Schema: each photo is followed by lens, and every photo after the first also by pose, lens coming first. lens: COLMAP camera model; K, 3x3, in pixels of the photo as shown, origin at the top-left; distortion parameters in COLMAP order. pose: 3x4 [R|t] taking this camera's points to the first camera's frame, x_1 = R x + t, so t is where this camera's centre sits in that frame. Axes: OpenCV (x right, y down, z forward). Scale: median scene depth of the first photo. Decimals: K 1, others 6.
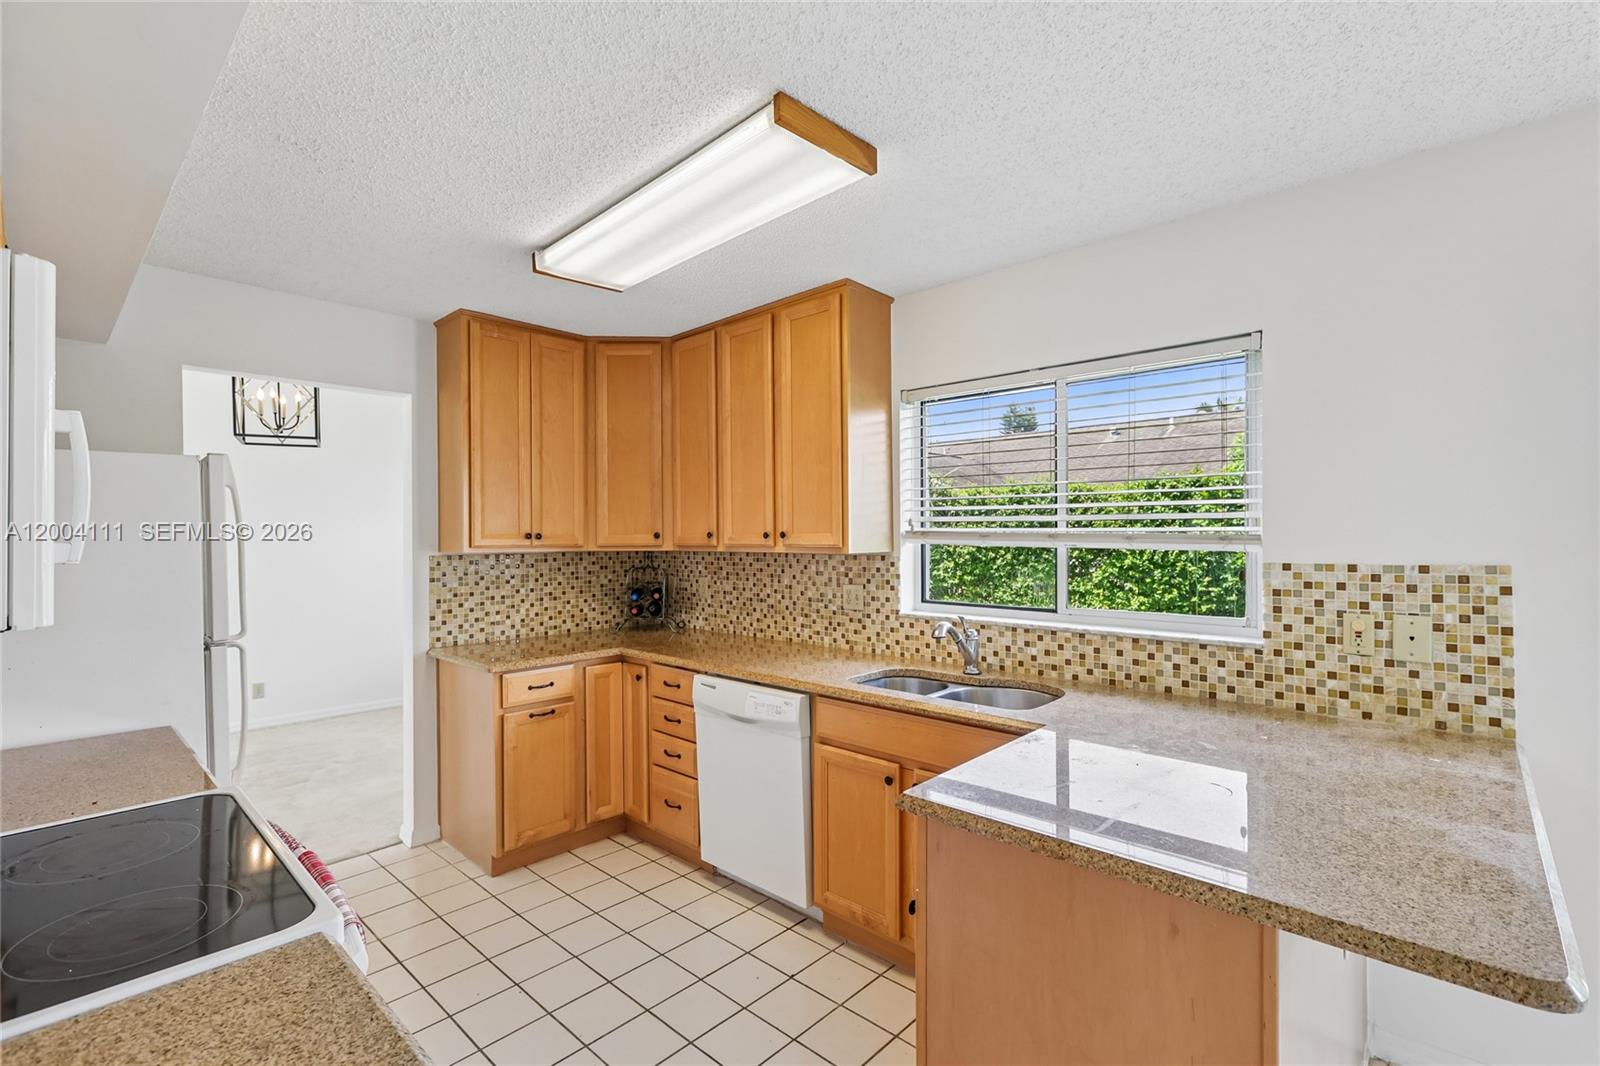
lens RADIAL K [[726.6, 0, 791.1], [0, 726.6, 539.1], [0, 0, 1]] dist [-0.003881, 0.002952]
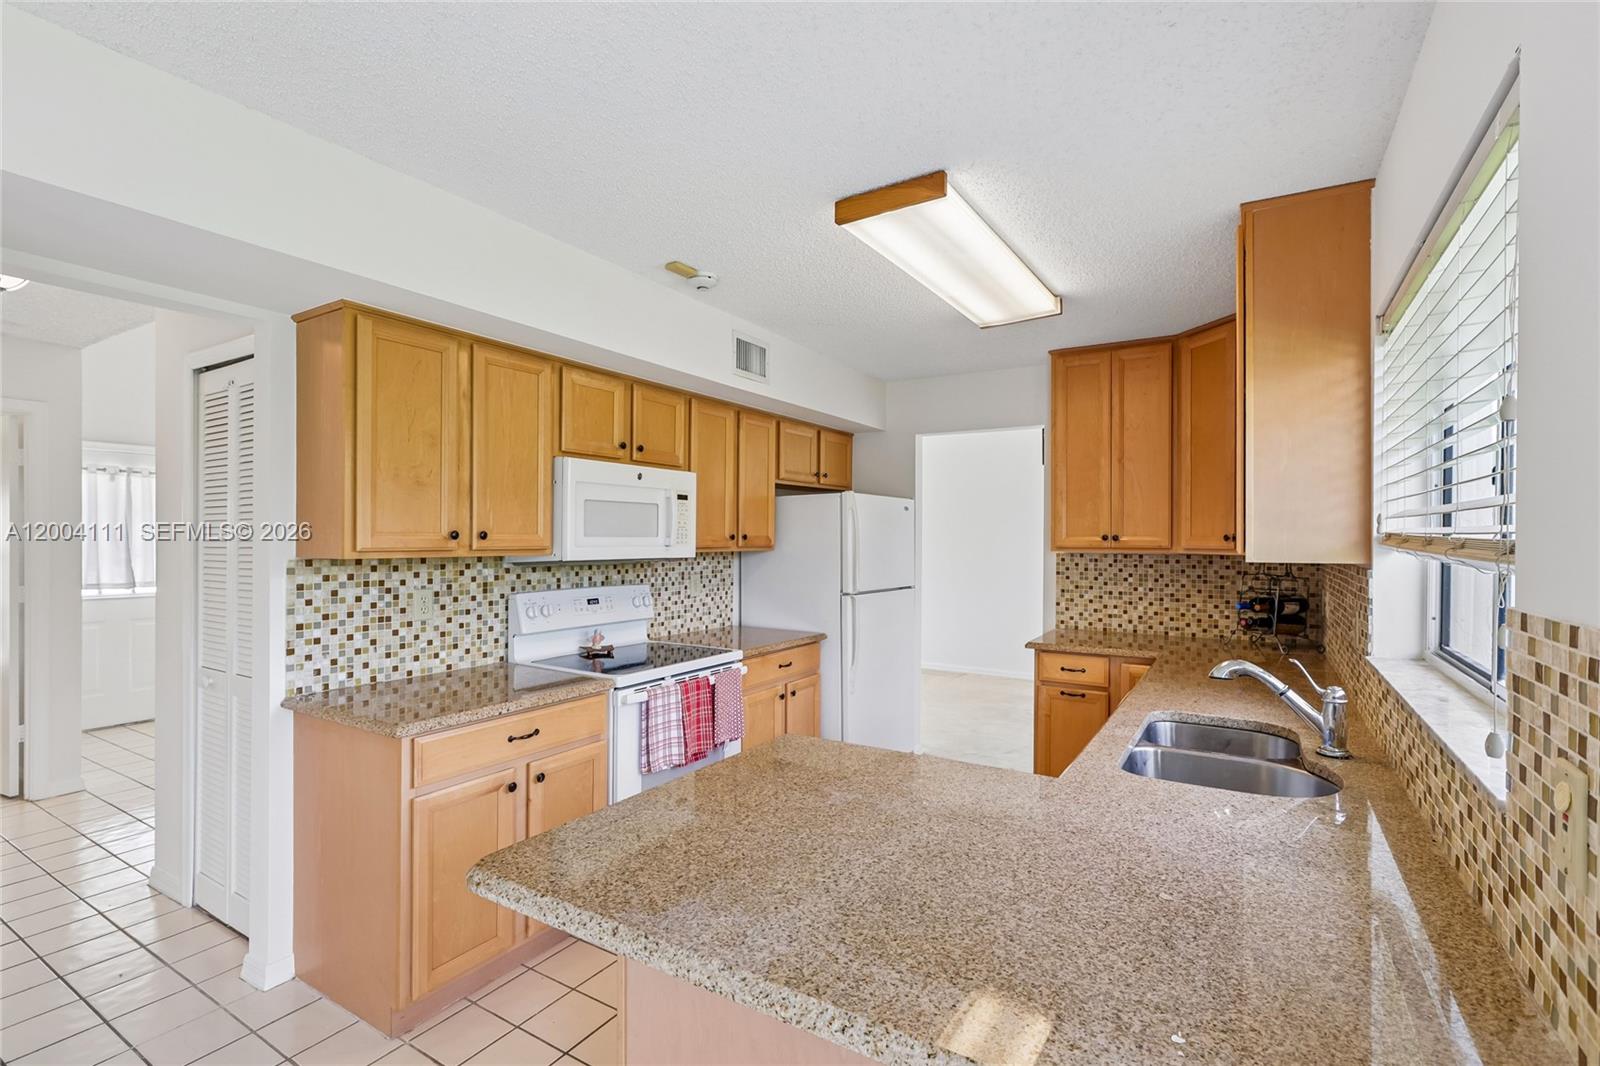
lens RADIAL K [[726.6, 0, 791.1], [0, 726.6, 539.1], [0, 0, 1]] dist [-0.003881, 0.002952]
pose [[0.177747, 0.008852, -0.984036, 0.591524], [-0.008065, 0.999939, 0.007539, -0.006053], [0.984043, 0.006597, 0.177807, 0.312287]]
